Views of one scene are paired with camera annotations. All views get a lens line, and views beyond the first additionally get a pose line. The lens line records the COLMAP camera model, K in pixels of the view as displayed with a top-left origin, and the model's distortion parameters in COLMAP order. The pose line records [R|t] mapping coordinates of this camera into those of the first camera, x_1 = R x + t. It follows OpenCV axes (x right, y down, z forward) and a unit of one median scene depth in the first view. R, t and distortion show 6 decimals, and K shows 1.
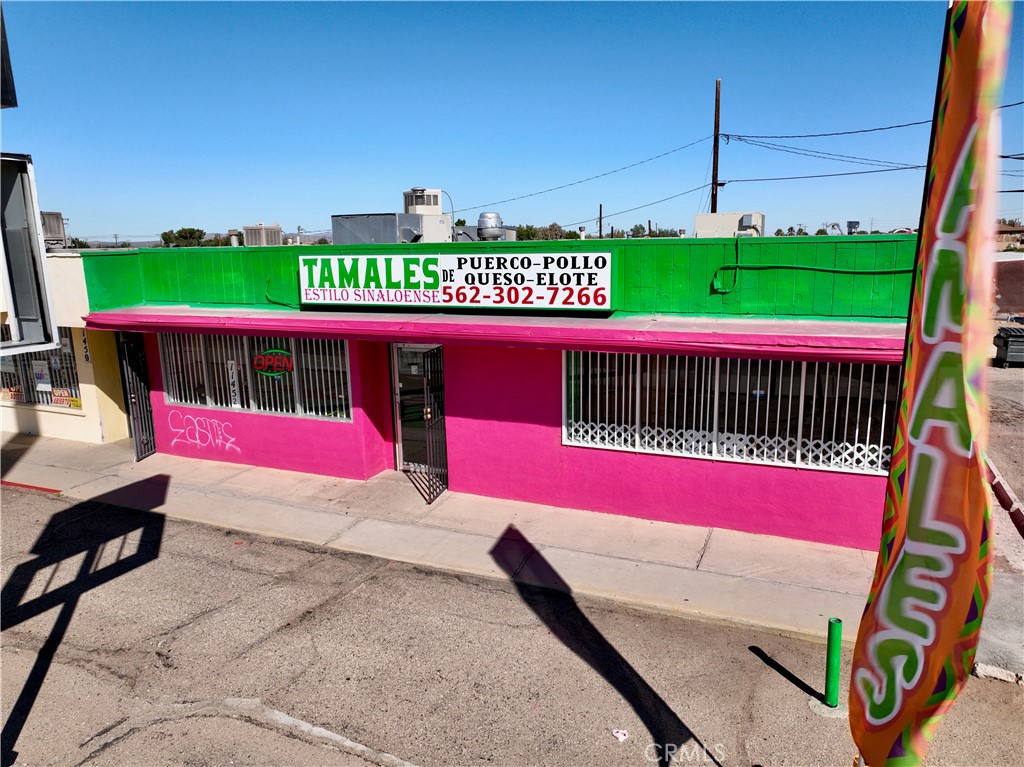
lens RADIAL K [[720.3, 0, 515.9], [0, 720.3, 384.8], [0, 0, 1]] dist [0.004915, 0.008793]
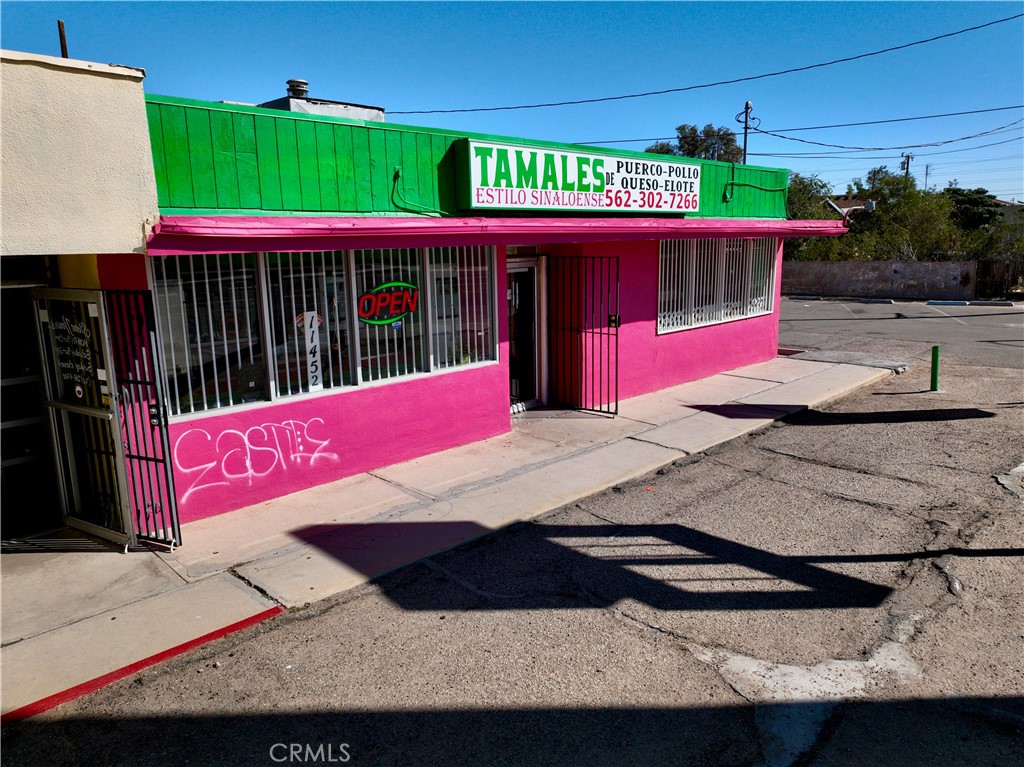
lens RADIAL K [[720.3, 0, 509.9], [0, 720.3, 389.8], [0, 0, 1]] dist [0.004915, 0.008793]
pose [[0.369365, -0.179702, 0.911744, -1.106135], [0.193352, 0.974514, 0.113743, -0.008185], [-0.908947, 0.134274, 0.394697, 0.777466]]
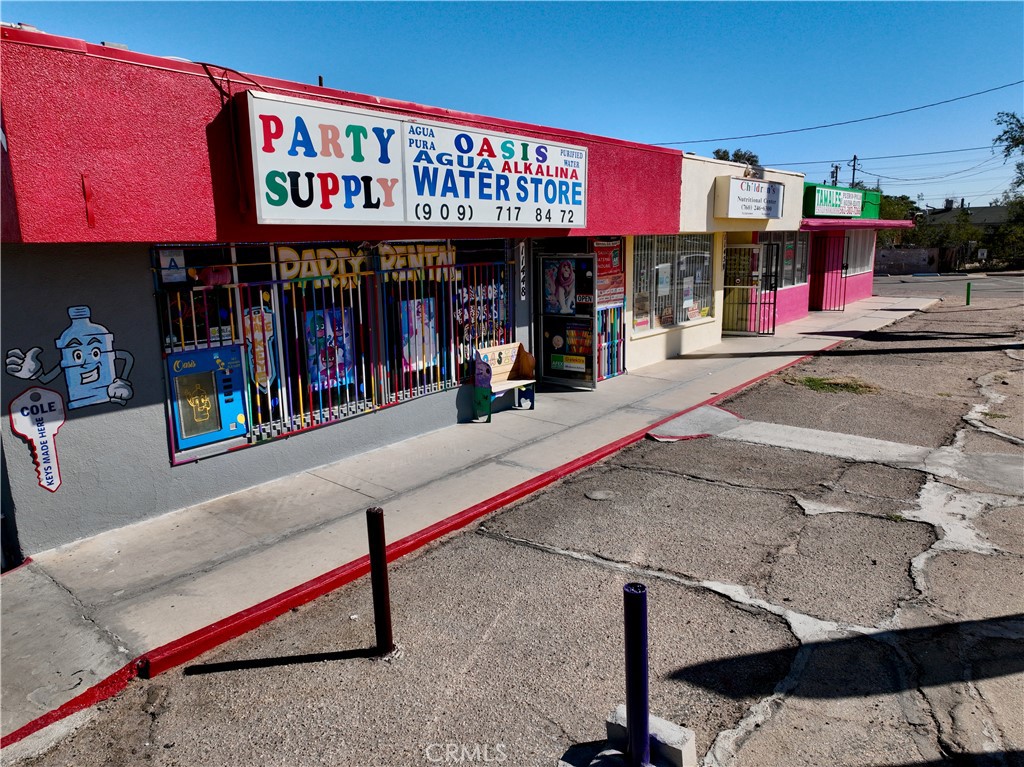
lens RADIAL K [[720.3, 0, 512.7], [0, 720.3, 383.8], [0, 0, 1]] dist [0.004915, 0.008793]
pose [[0.259513, -0.180612, 0.948700, -2.502431], [0.202020, 0.970775, 0.129552, -0.100409], [-0.944373, 0.158036, 0.288416, 1.402031]]
